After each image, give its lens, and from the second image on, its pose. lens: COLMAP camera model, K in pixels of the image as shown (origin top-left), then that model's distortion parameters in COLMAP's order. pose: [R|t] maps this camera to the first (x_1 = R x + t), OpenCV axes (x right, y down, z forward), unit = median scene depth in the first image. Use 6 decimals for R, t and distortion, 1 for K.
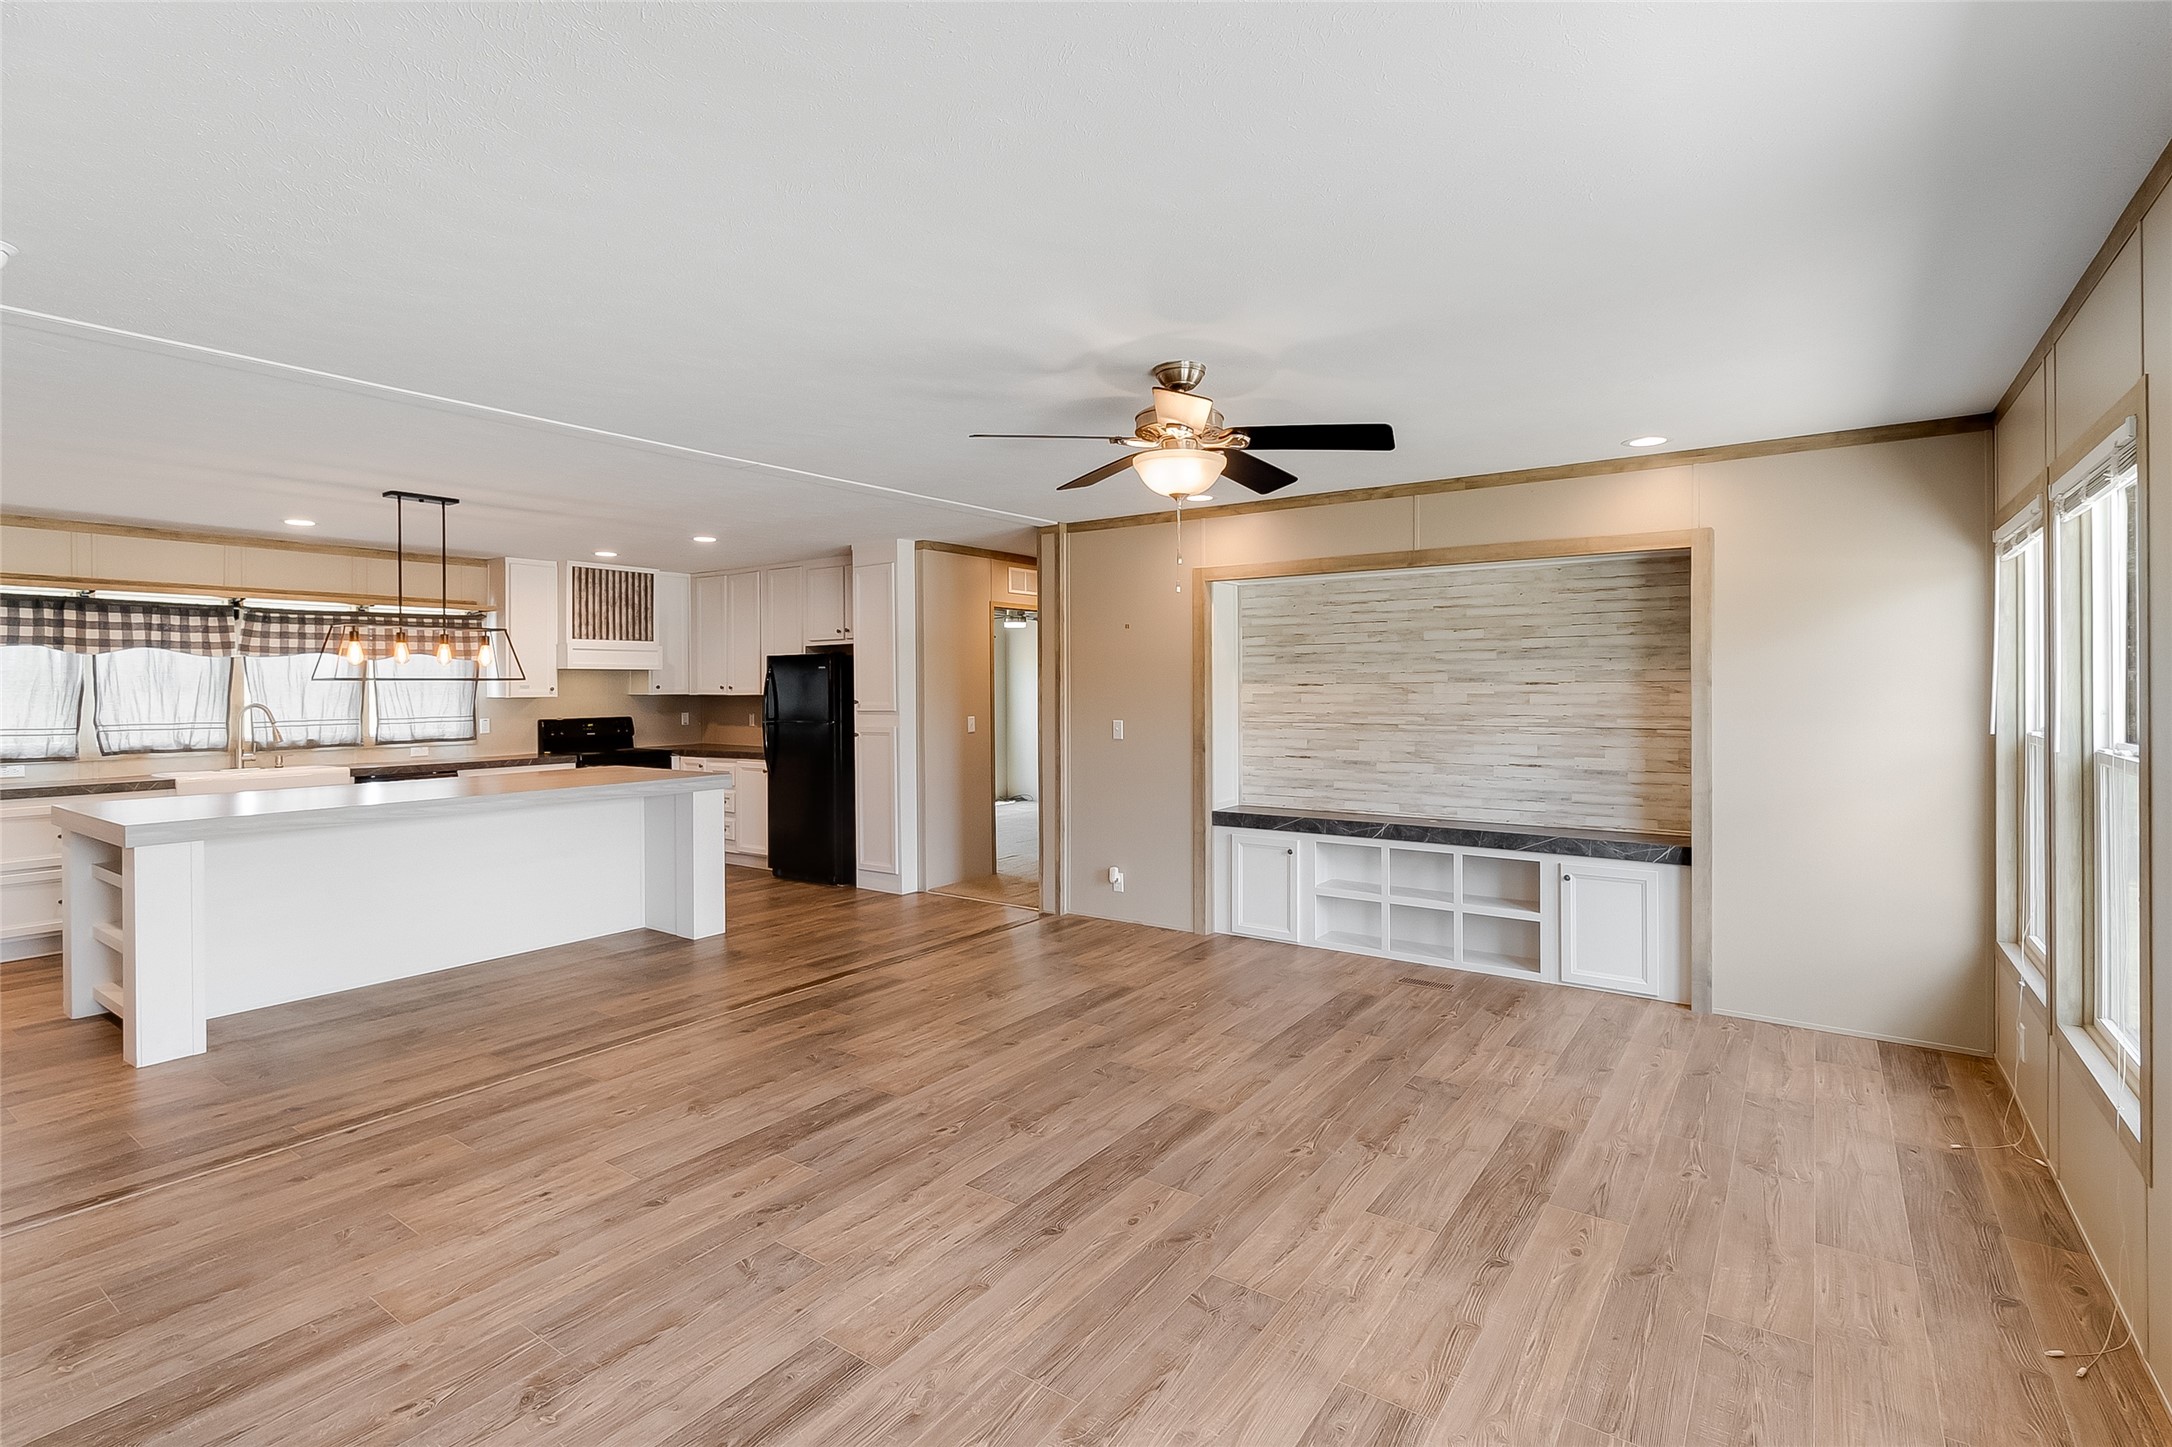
lens RADIAL K [[1013.6, 0, 1090.6], [0, 1013.6, 689.2], [0, 0, 1]] dist [-0.001418, -0.000143]
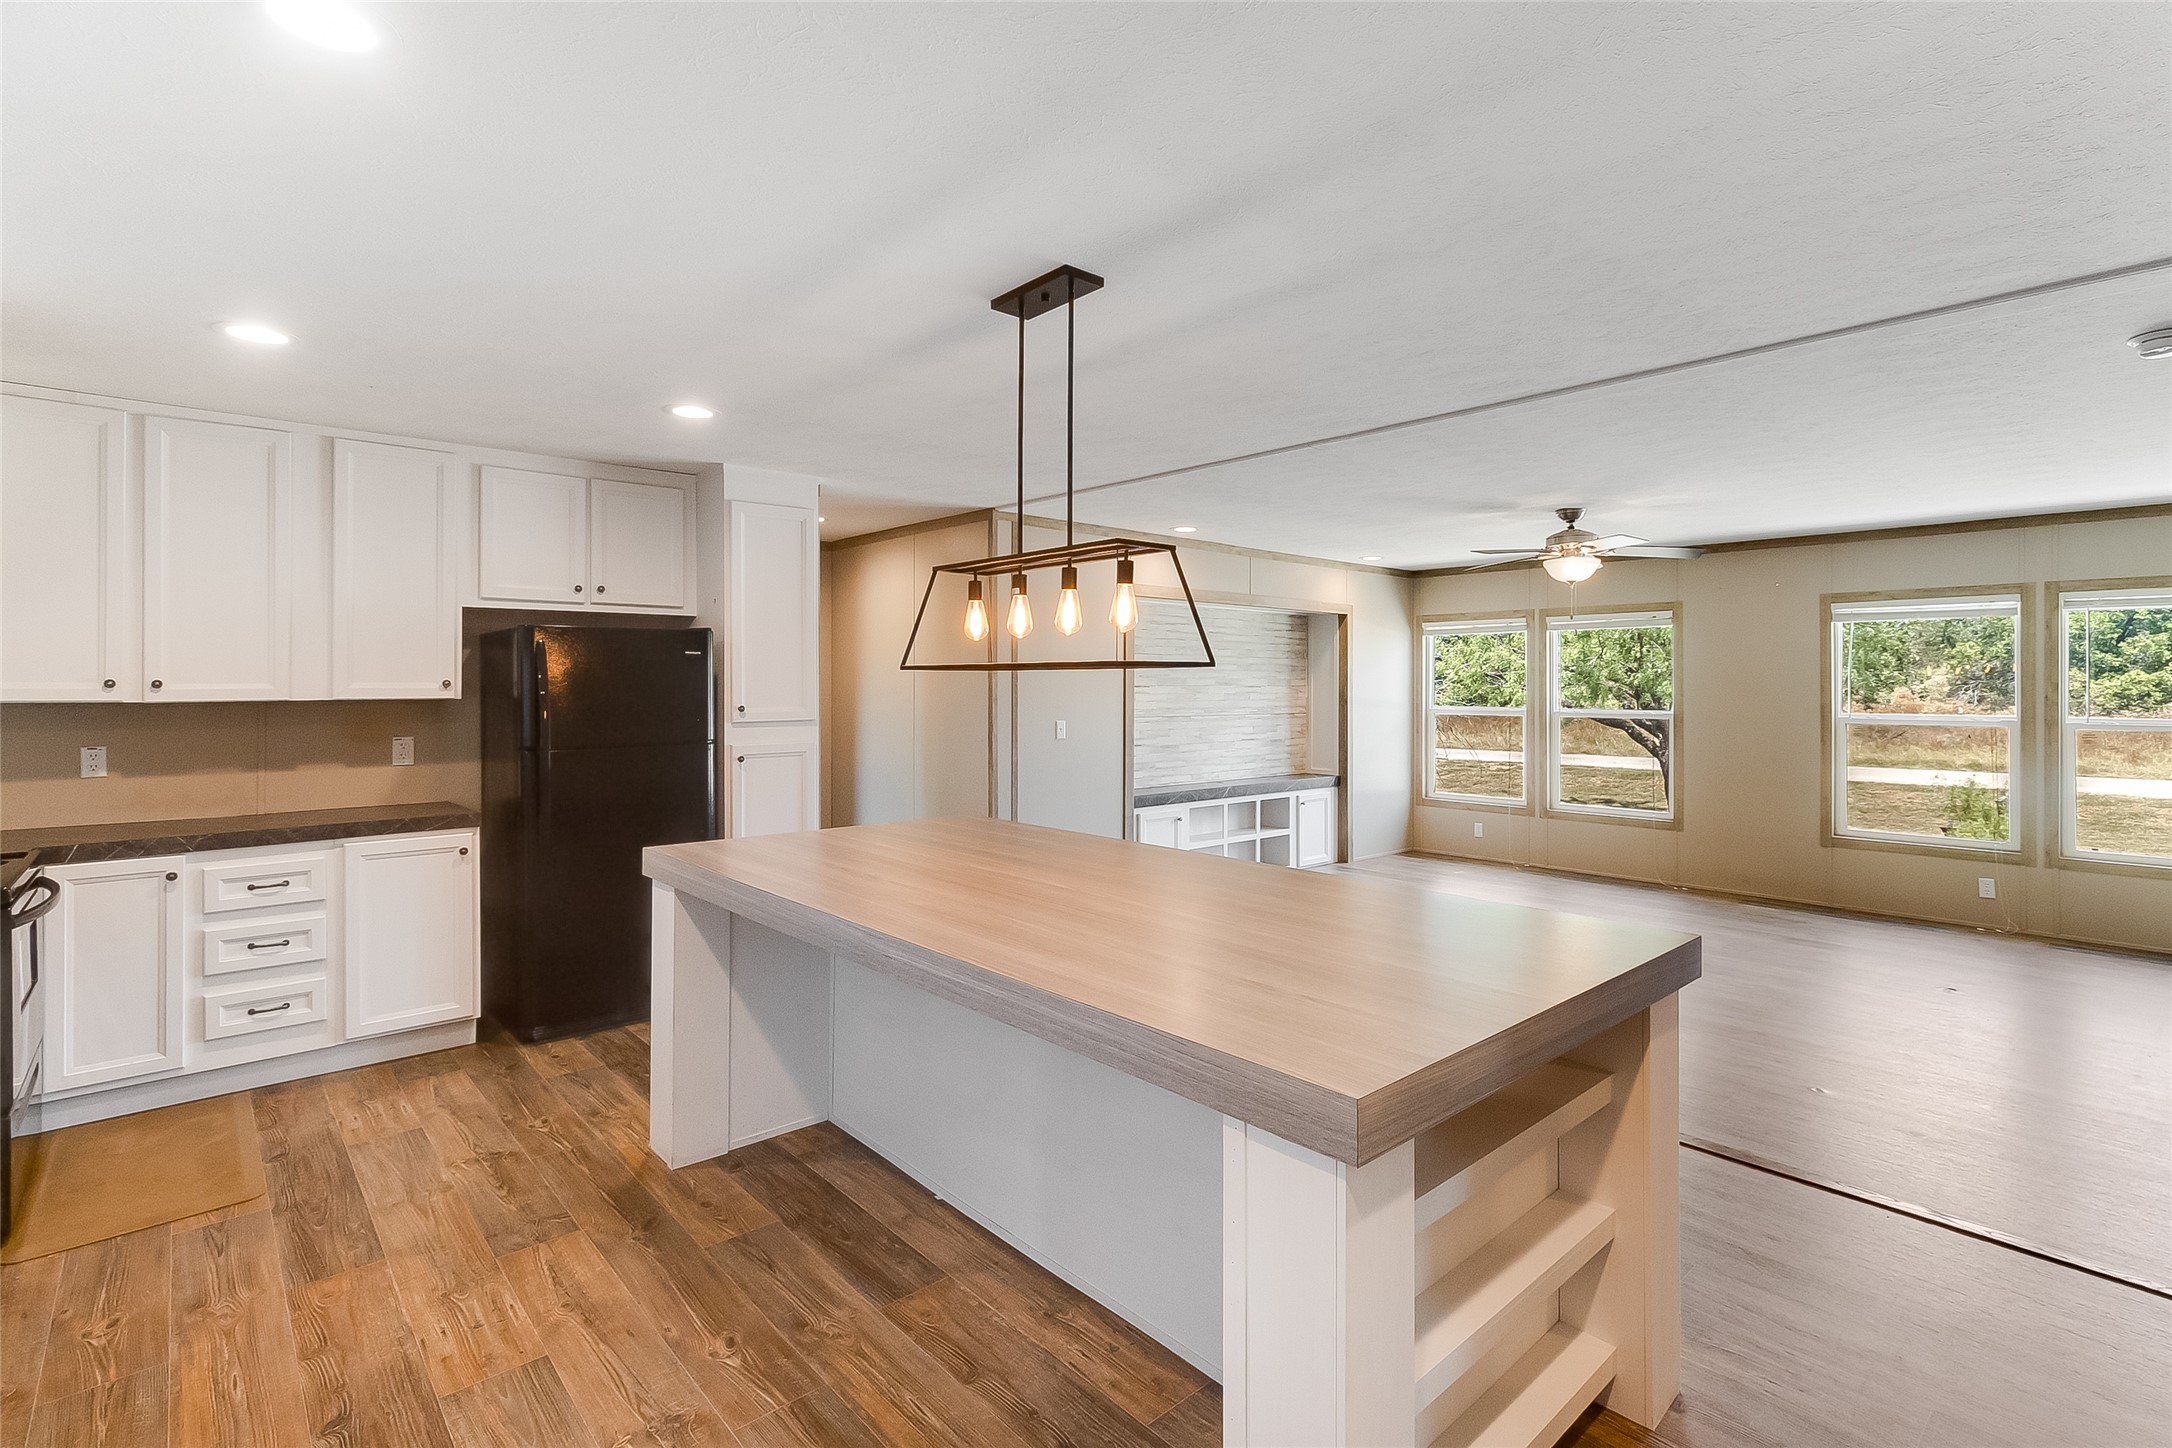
lens RADIAL K [[1013.6, 0, 1090.6], [0, 1013.6, 689.7], [0, 0, 1]] dist [-0.001418, -0.000143]
pose [[0.217450, 0.005977, 0.976053, -1.088856], [0.001383, 0.999978, -0.006431, 0.008344], [-0.976071, 0.002749, 0.217437, 0.865208]]
